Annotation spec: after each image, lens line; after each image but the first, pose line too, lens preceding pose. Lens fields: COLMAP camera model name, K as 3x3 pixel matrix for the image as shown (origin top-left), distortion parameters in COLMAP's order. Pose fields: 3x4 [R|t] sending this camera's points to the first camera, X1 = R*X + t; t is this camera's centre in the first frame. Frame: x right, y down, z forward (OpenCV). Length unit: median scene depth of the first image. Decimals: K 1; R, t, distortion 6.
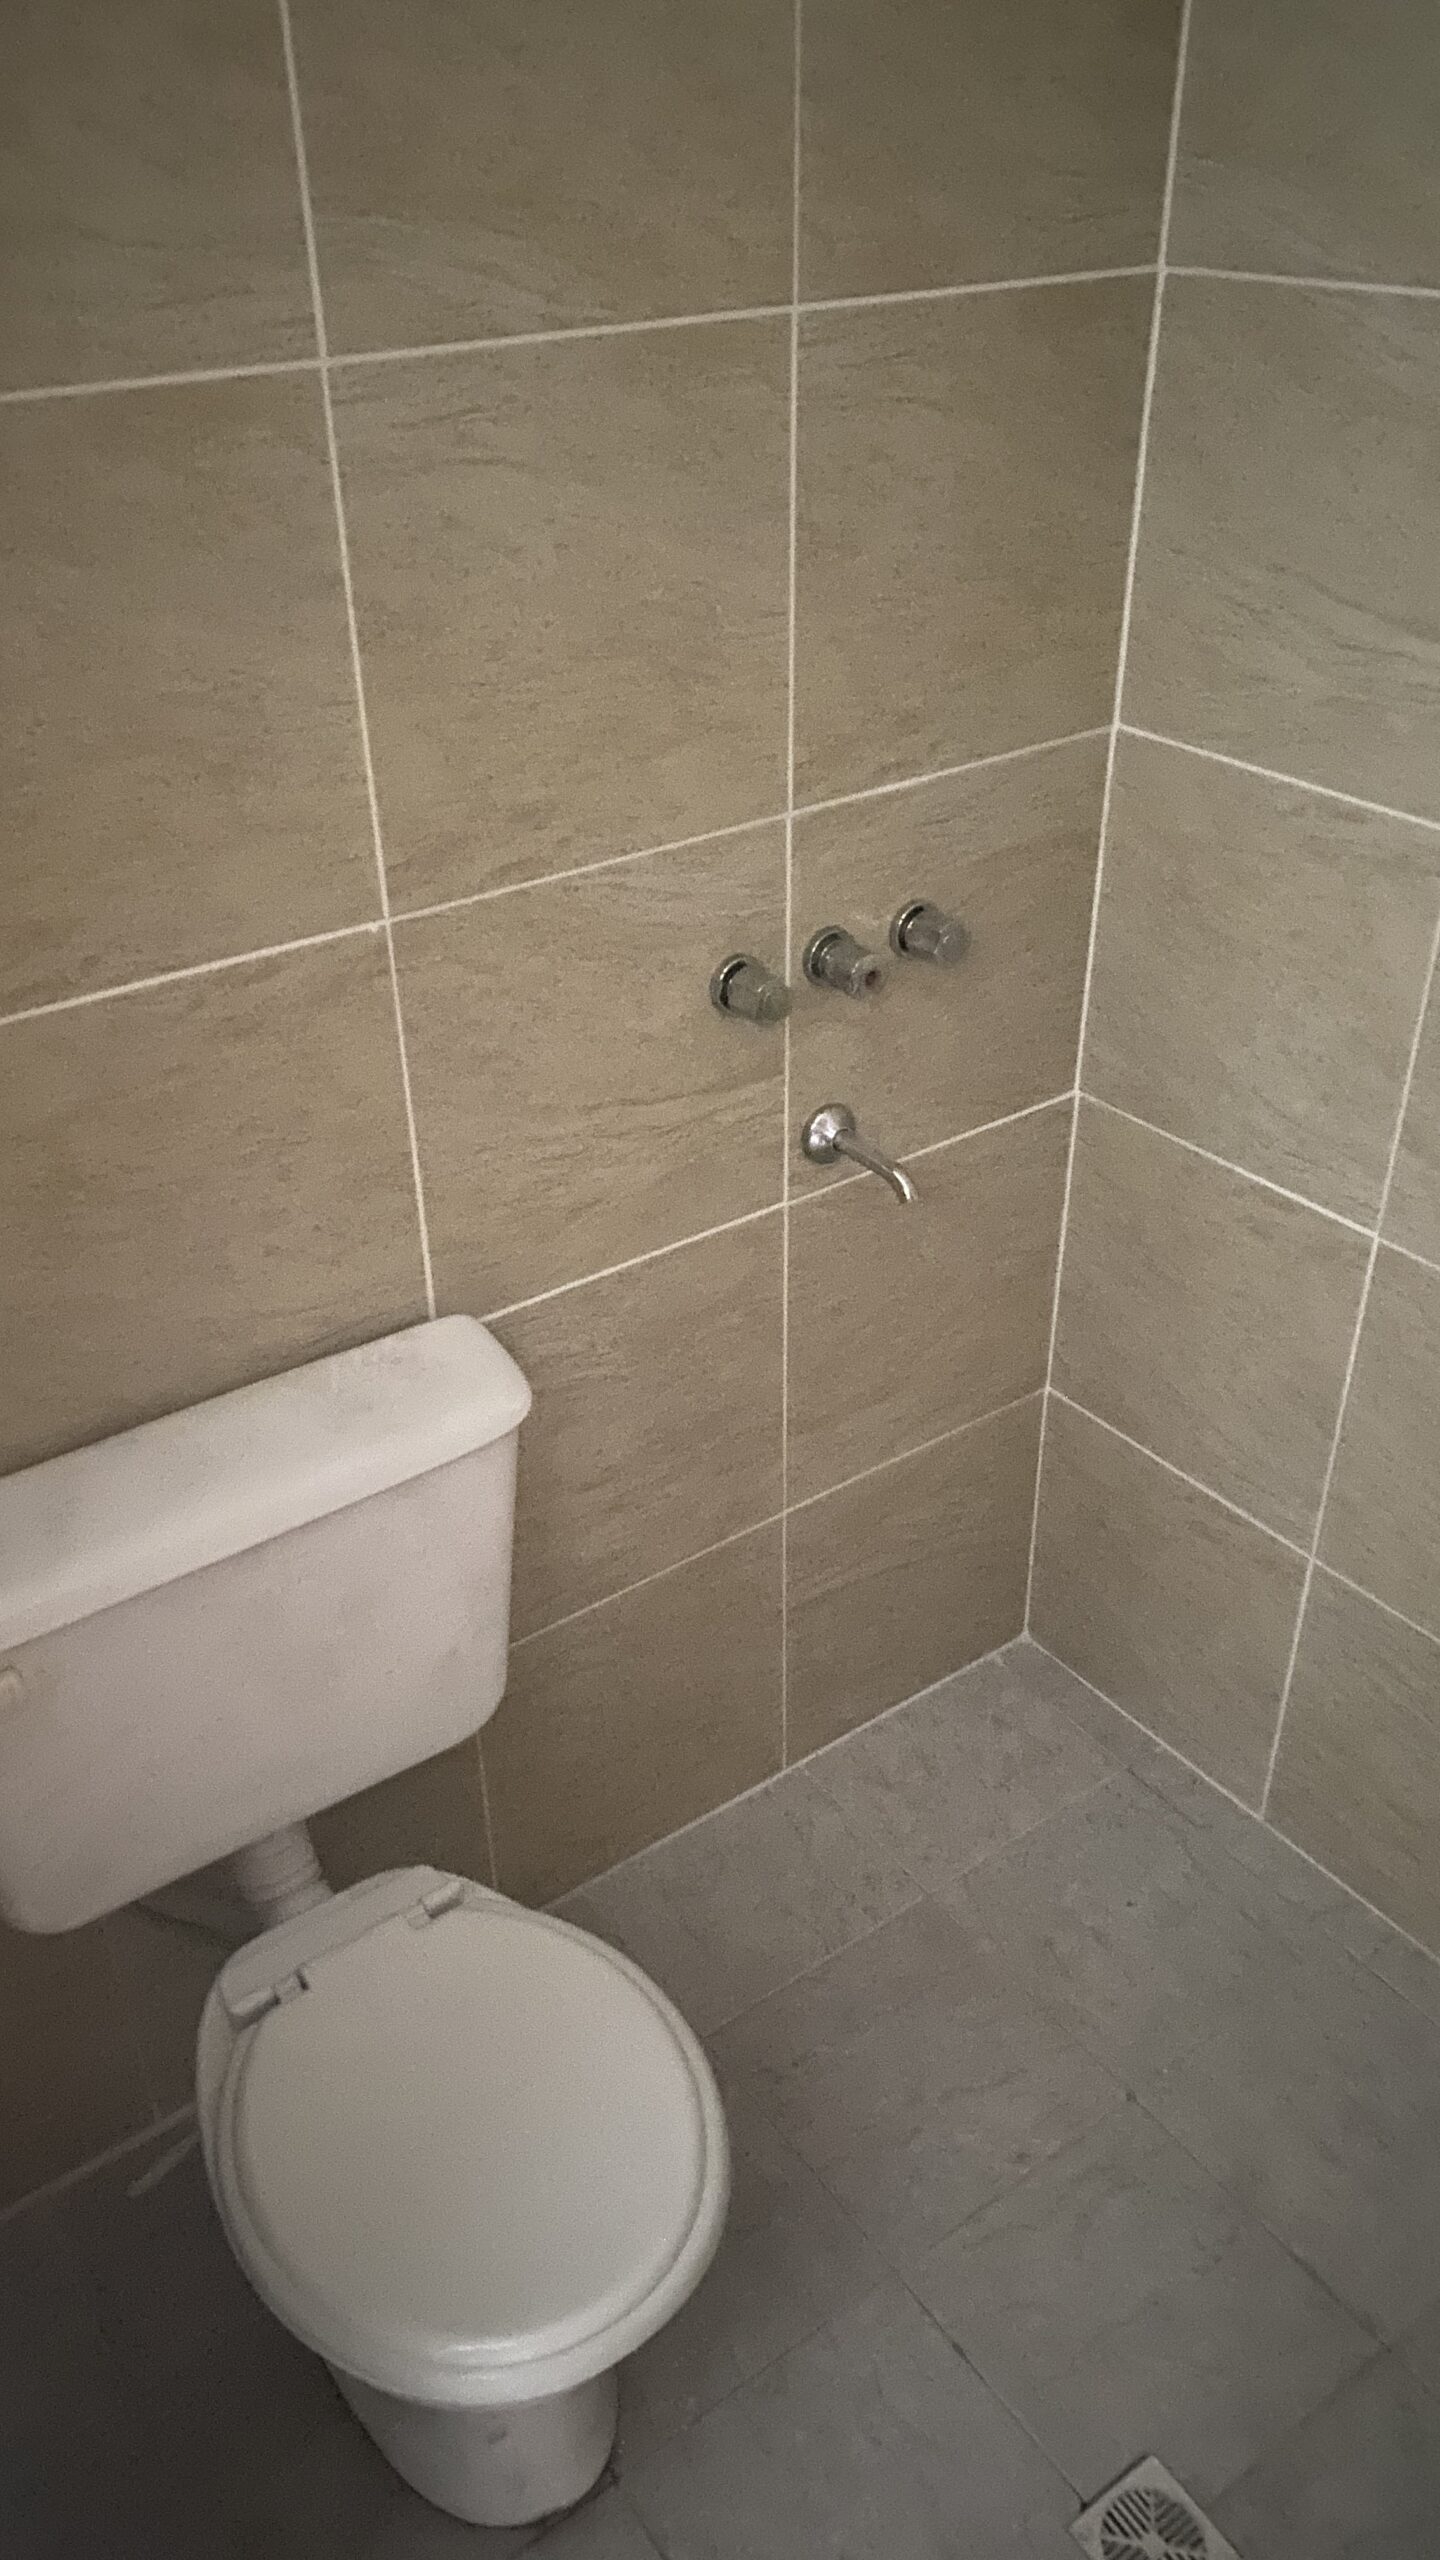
lens RADIAL K [[1933.2, 0, 720.0], [0, 1933.2, 1280.0], [0, 0, 1]] dist [-0.001853, -0.005324]
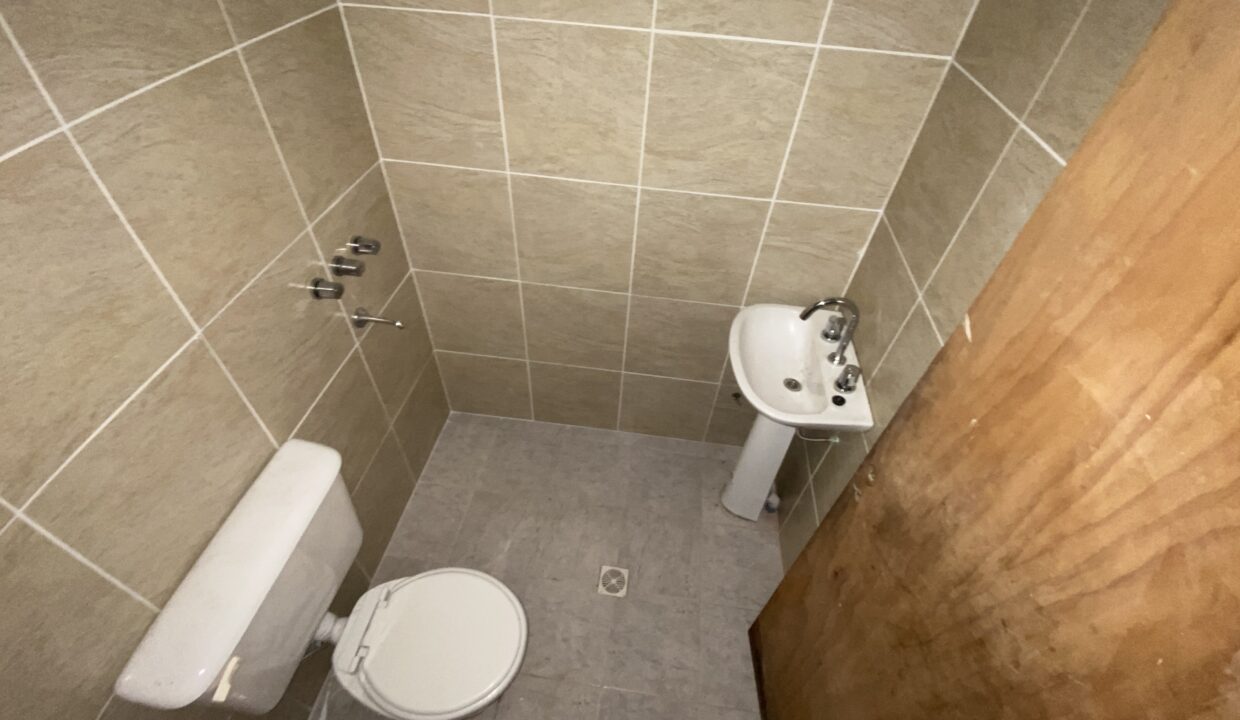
lens RADIAL K [[511.3, 0, 620.0], [0, 511.3, 360.0], [0, 0, 1]] dist [0.001356, -0.016771]
pose [[0.672470, -0.481794, 0.561835, -0.175436], [0.340047, 0.875369, 0.343653, -0.178762], [-0.657383, -0.040046, 0.752492, 0.134405]]
